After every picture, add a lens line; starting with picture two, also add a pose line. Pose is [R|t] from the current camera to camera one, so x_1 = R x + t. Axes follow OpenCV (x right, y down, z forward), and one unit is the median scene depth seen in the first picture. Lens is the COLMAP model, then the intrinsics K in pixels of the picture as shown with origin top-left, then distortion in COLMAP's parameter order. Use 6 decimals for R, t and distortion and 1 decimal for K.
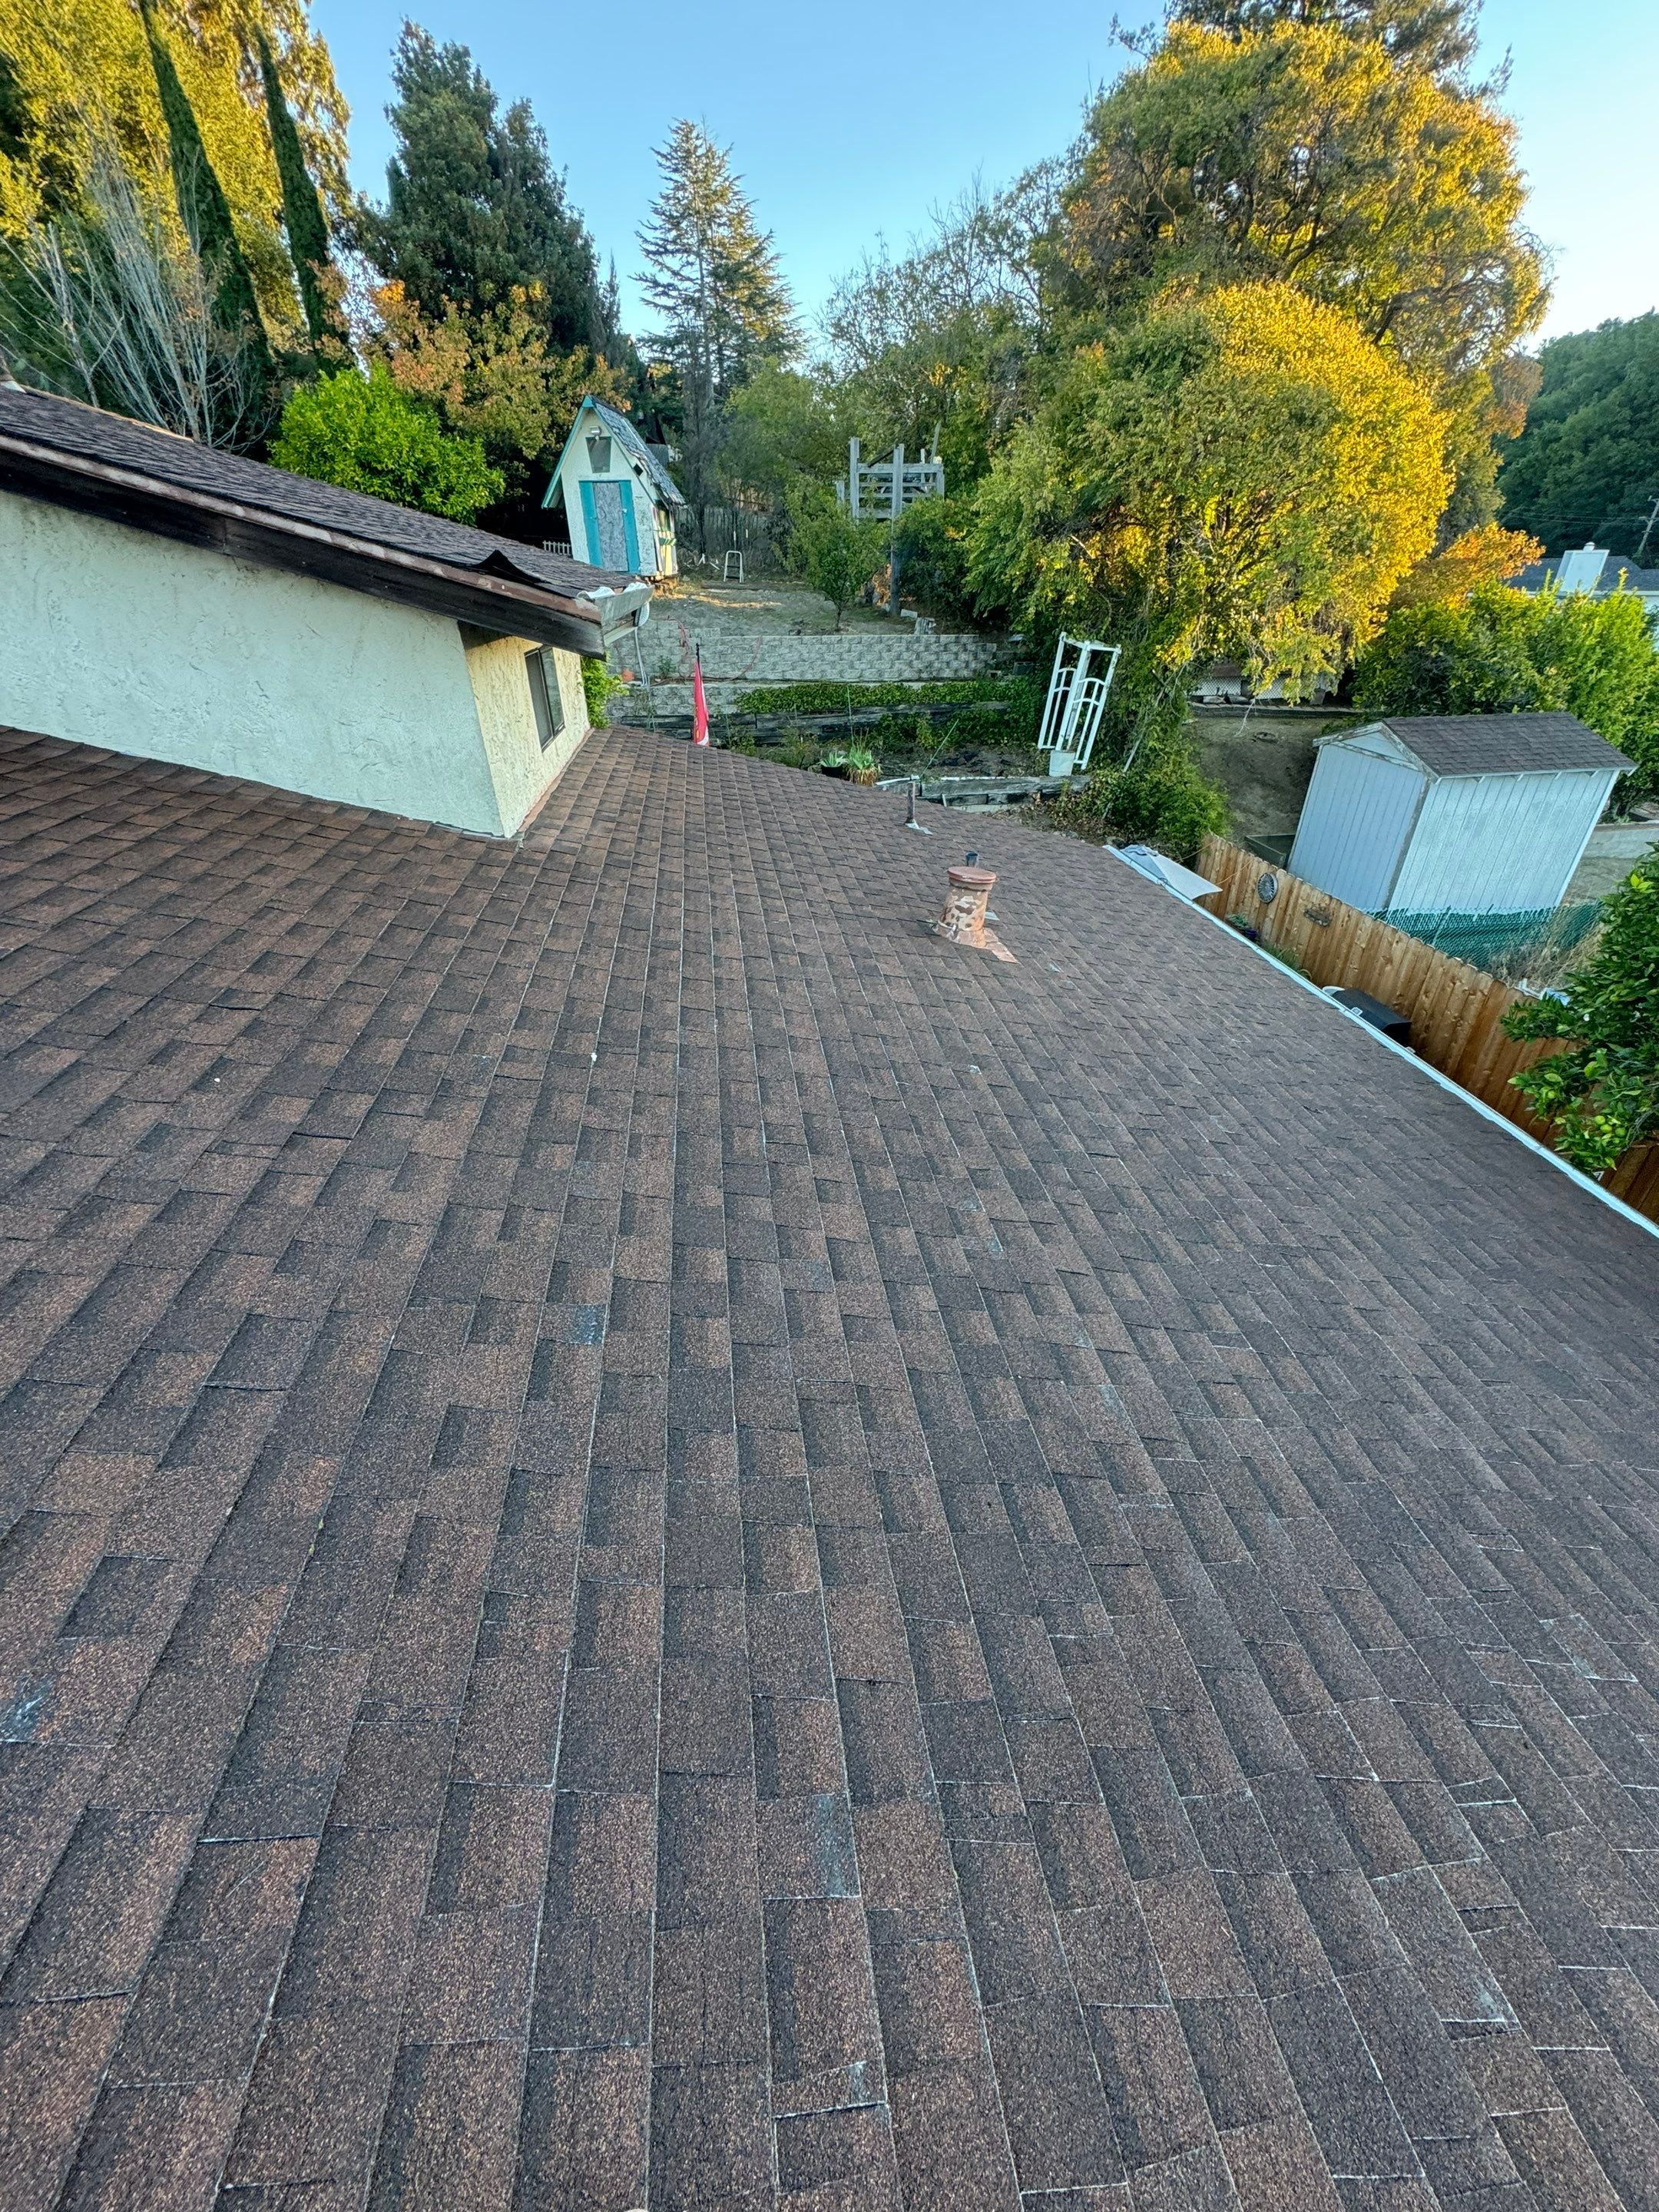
lens RADIAL K [[892.3, 0, 829.5], [0, 892.3, 1106.0], [0, 0, 1]] dist [-0.001801, -0.000772]
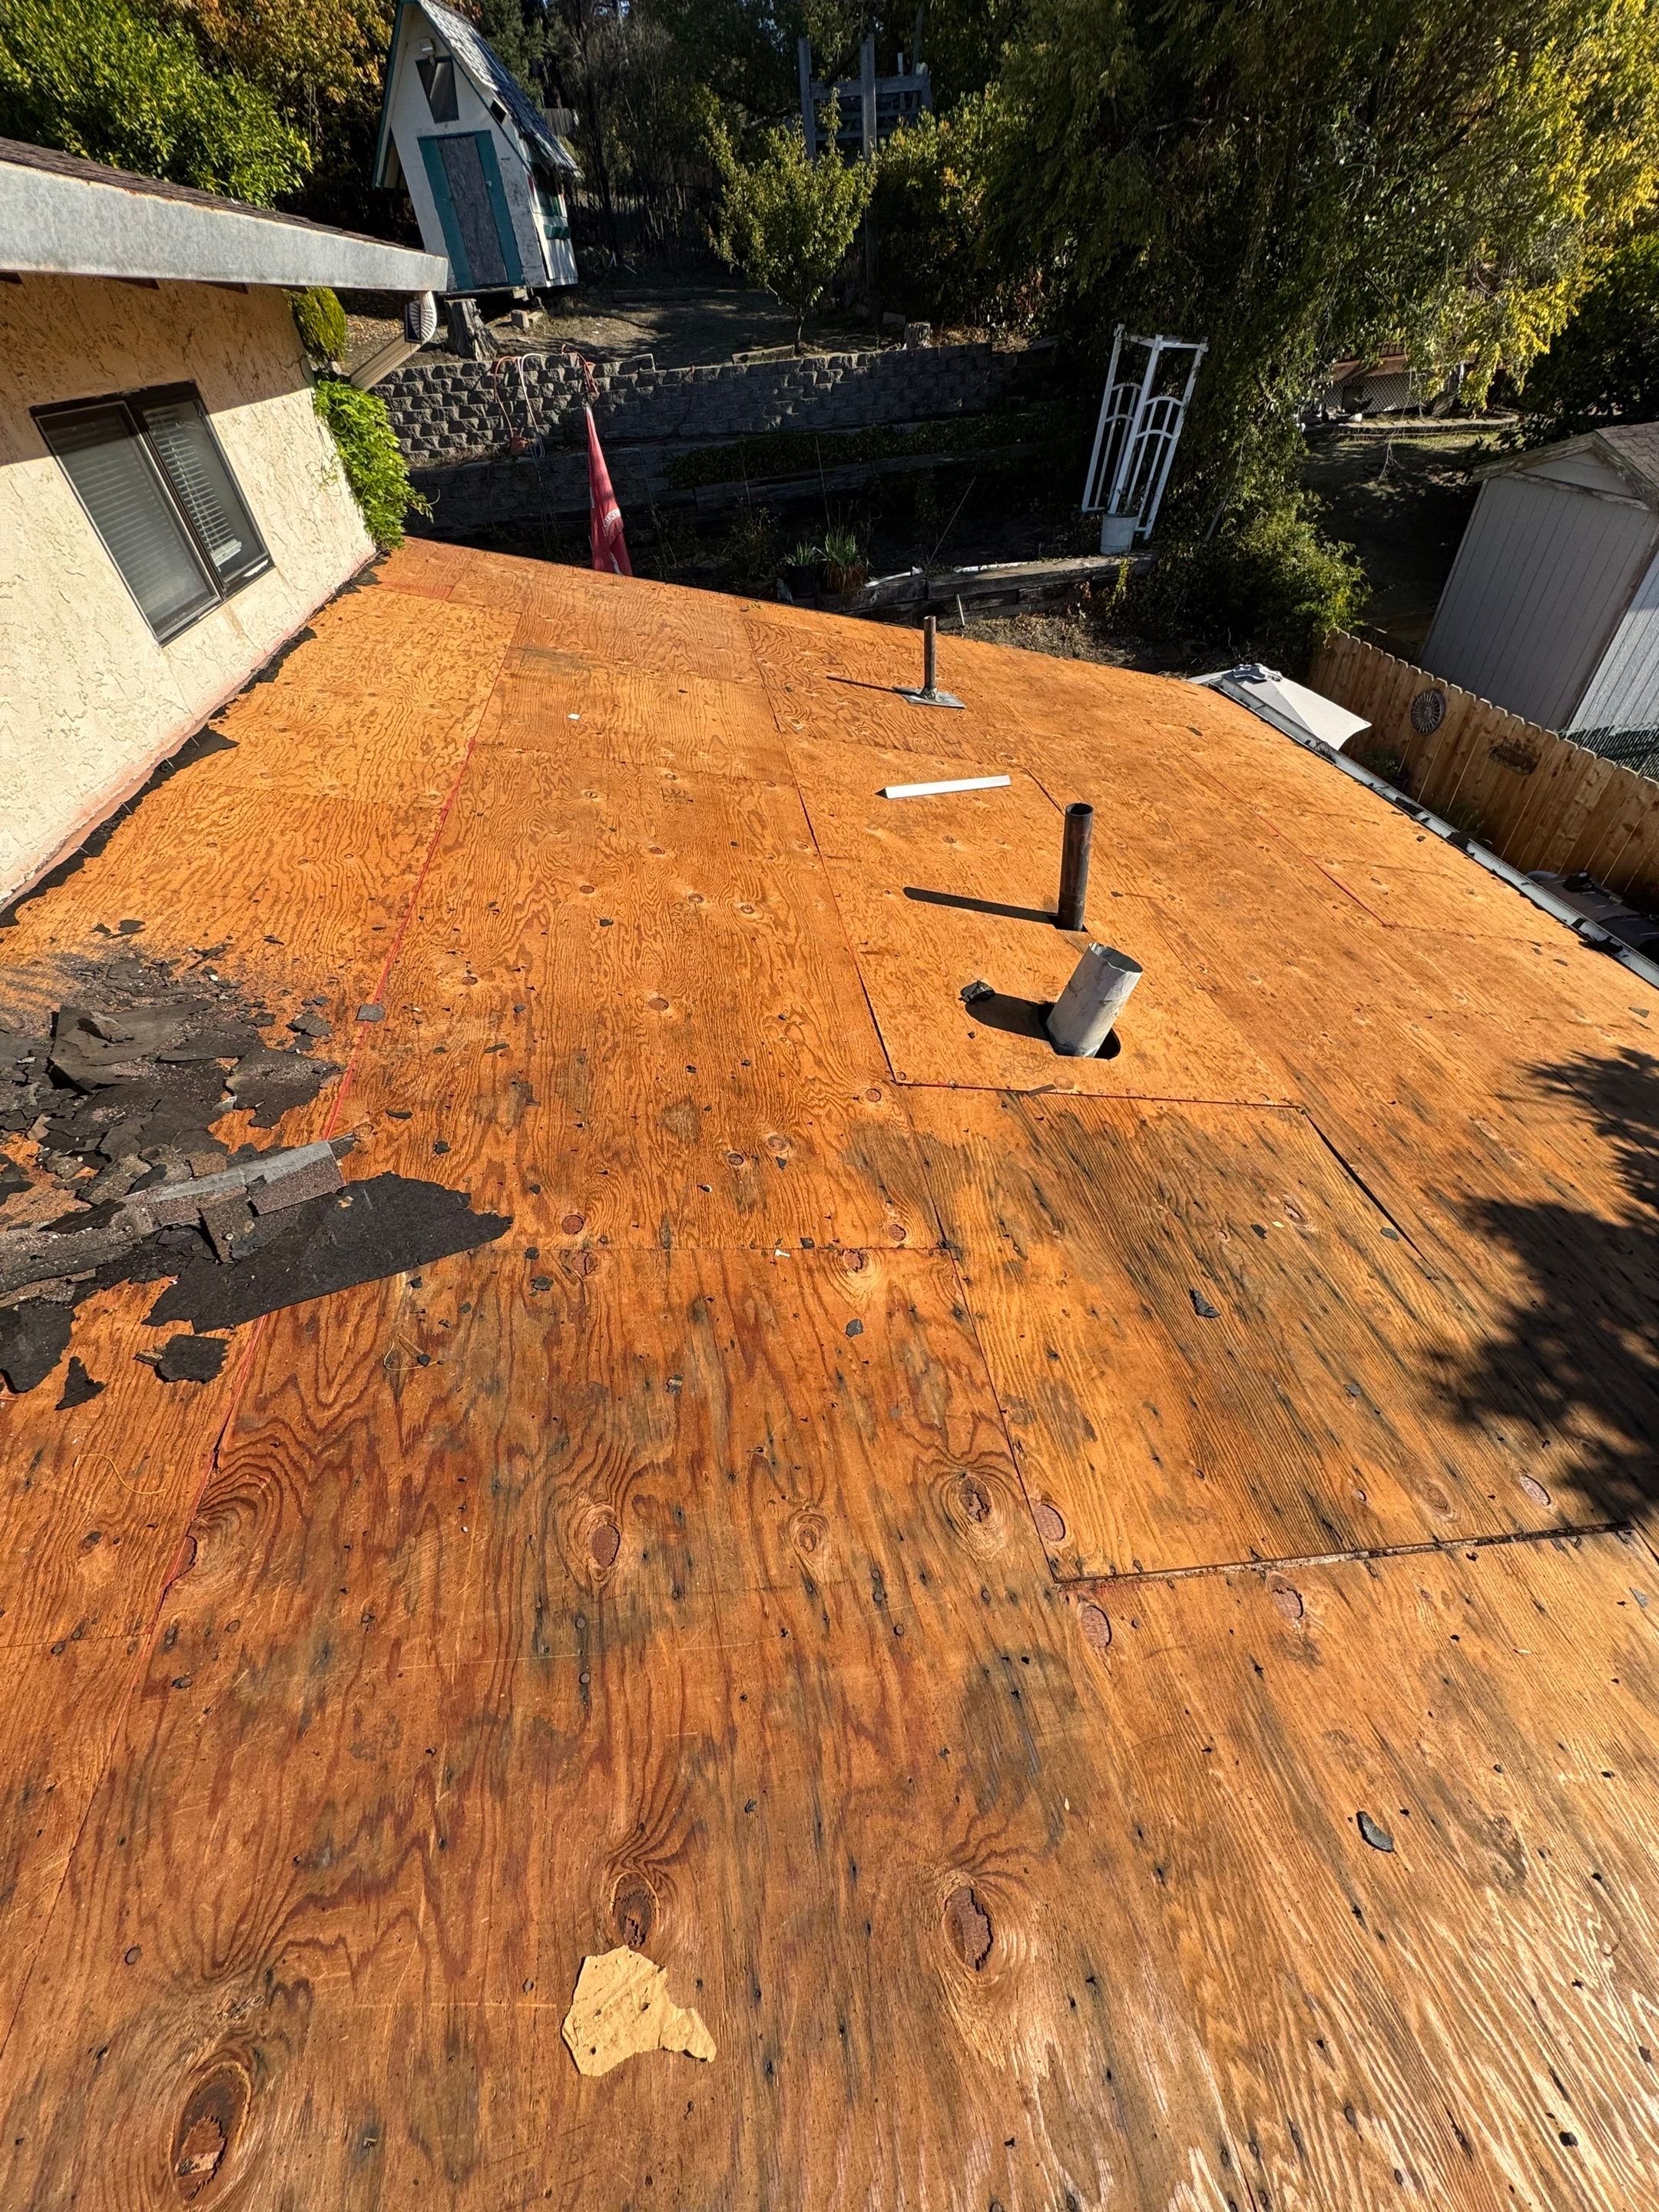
lens RADIAL K [[892.3, 0, 829.5], [0, 892.3, 1106.0], [0, 0, 1]] dist [-0.001801, -0.000772]
pose [[0.997722, -0.065440, -0.016392, 0.007183], [0.067405, 0.976956, 0.202518, -0.088649], [0.002761, -0.203162, 0.979141, 0.188647]]
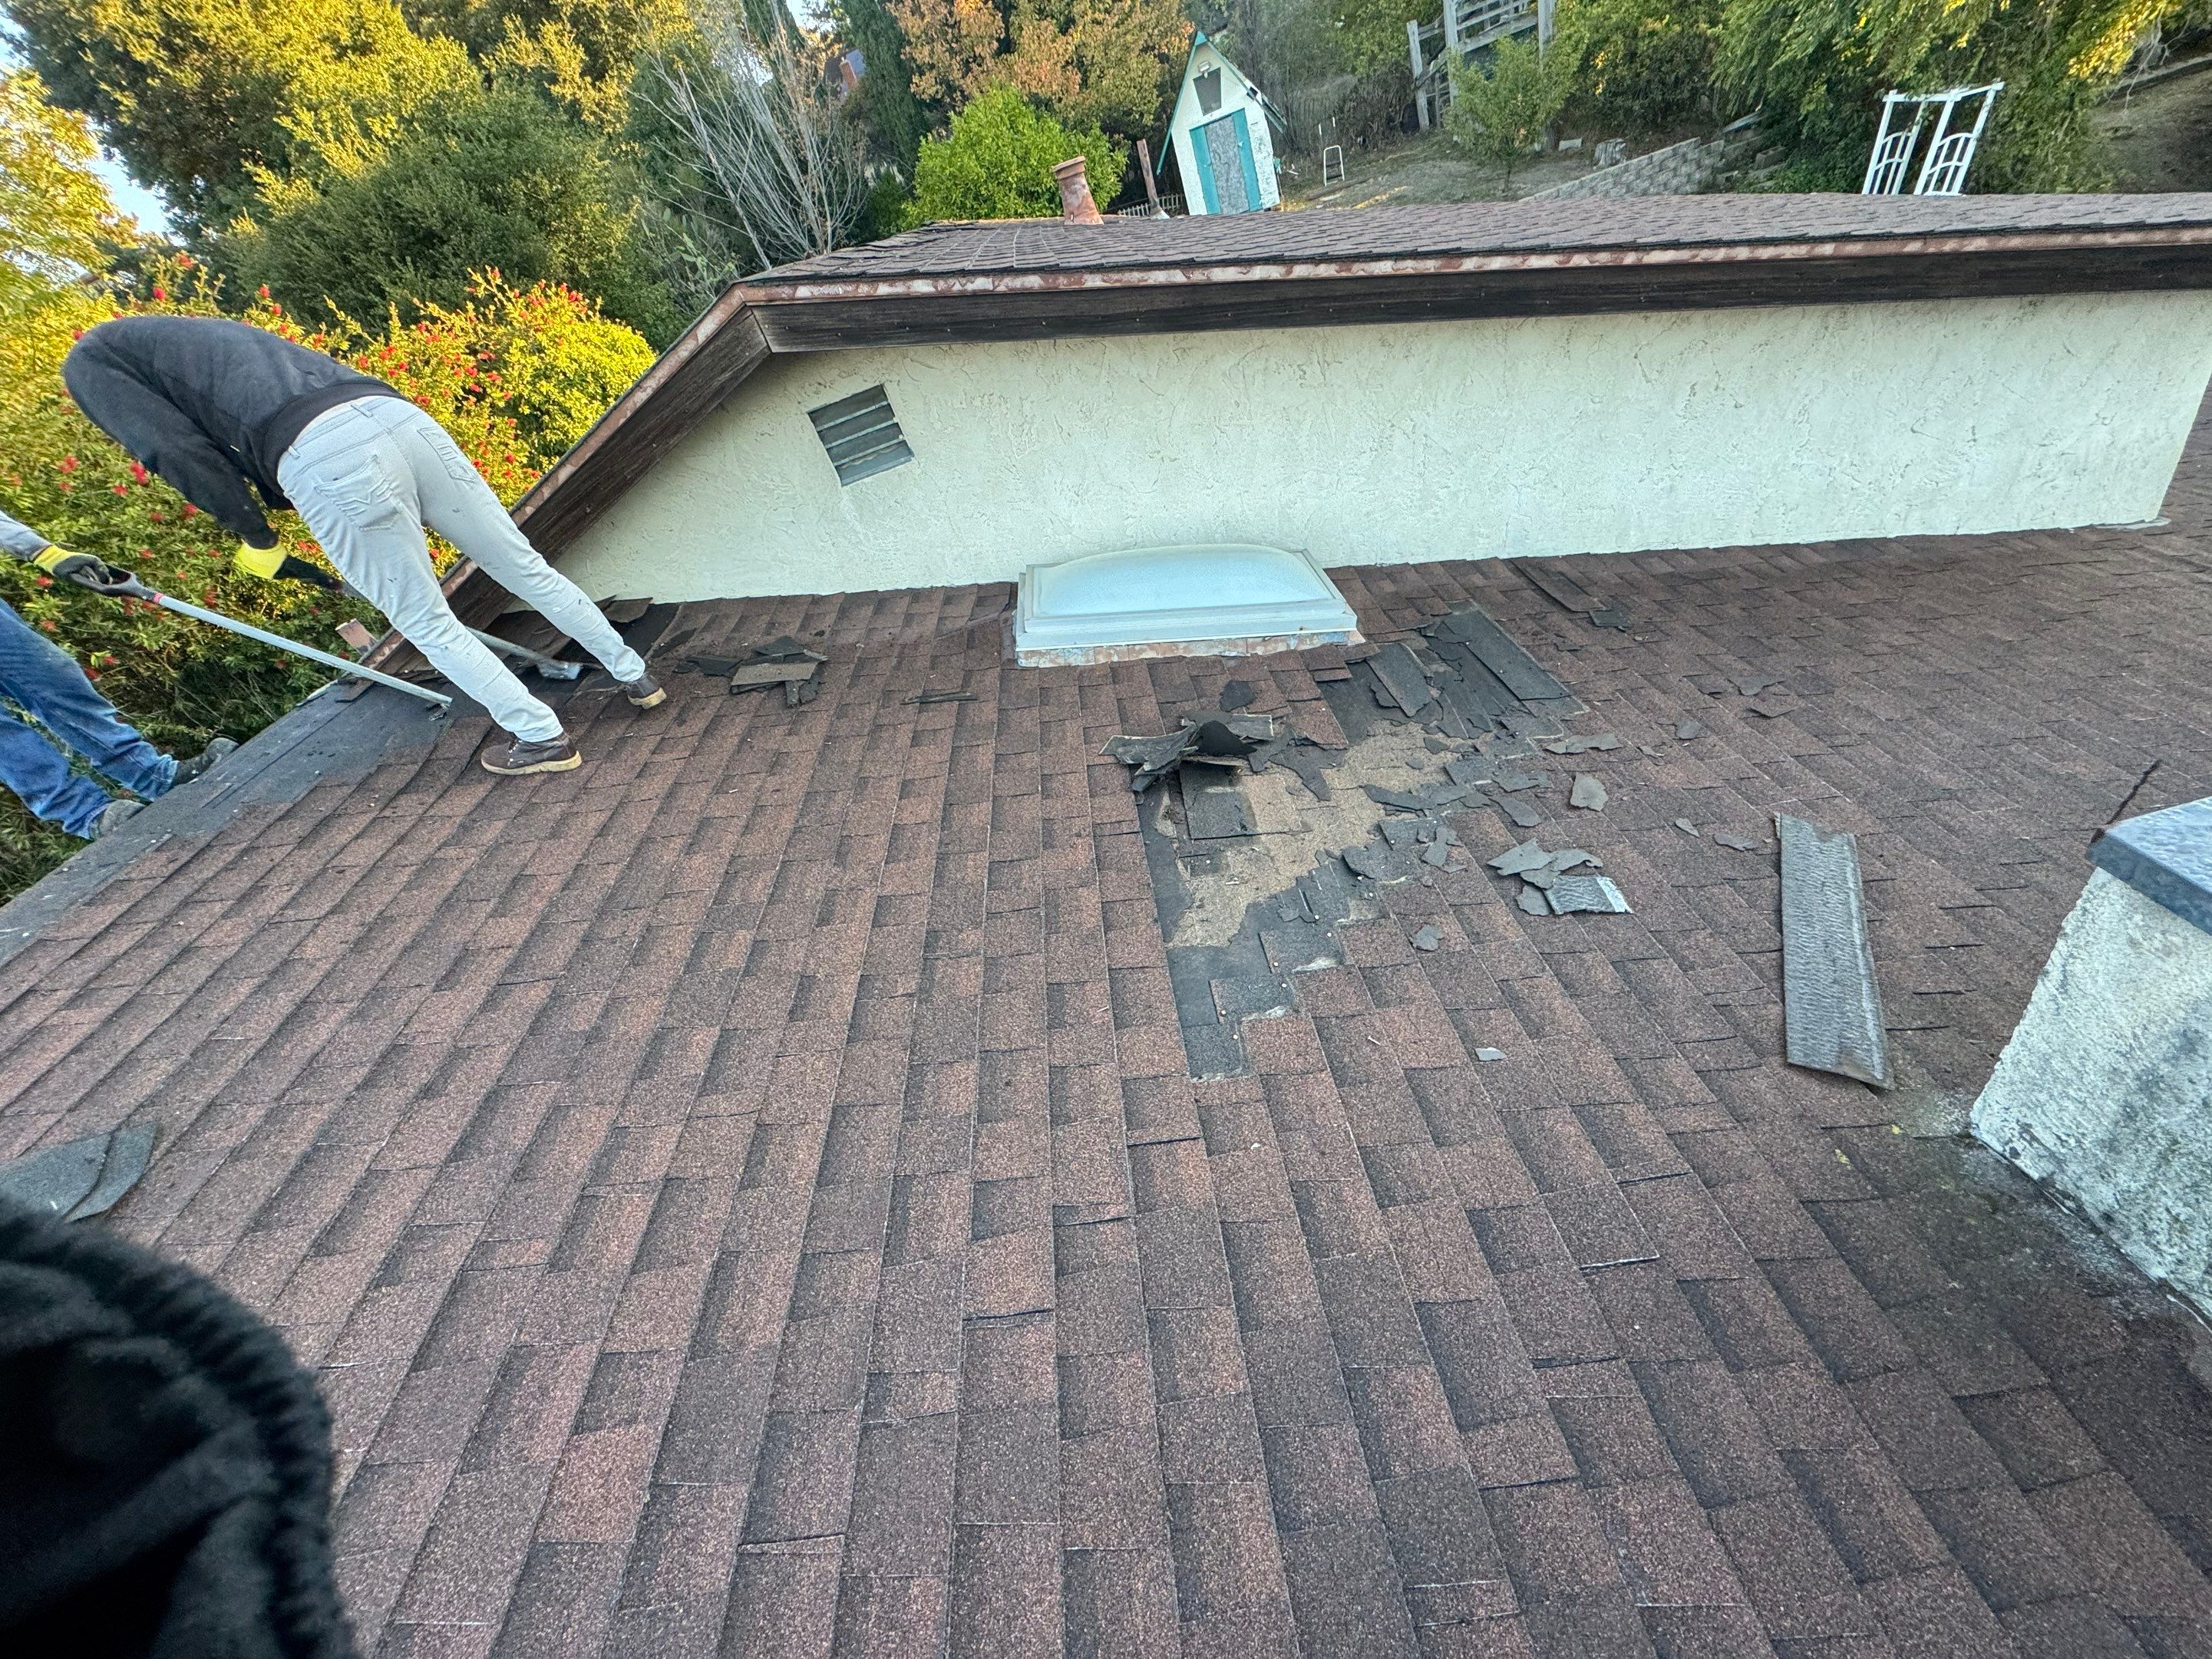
lens RADIAL K [[892.2, 0, 1106.0], [0, 892.2, 829.5], [0, 0, 1]] dist [-0.001801, -0.000772]
pose [[0.951871, -0.203137, -0.229517, -0.365340], [0.225931, 0.971051, 0.077559, -0.093014], [0.207117, -0.125681, 0.970210, -0.030829]]
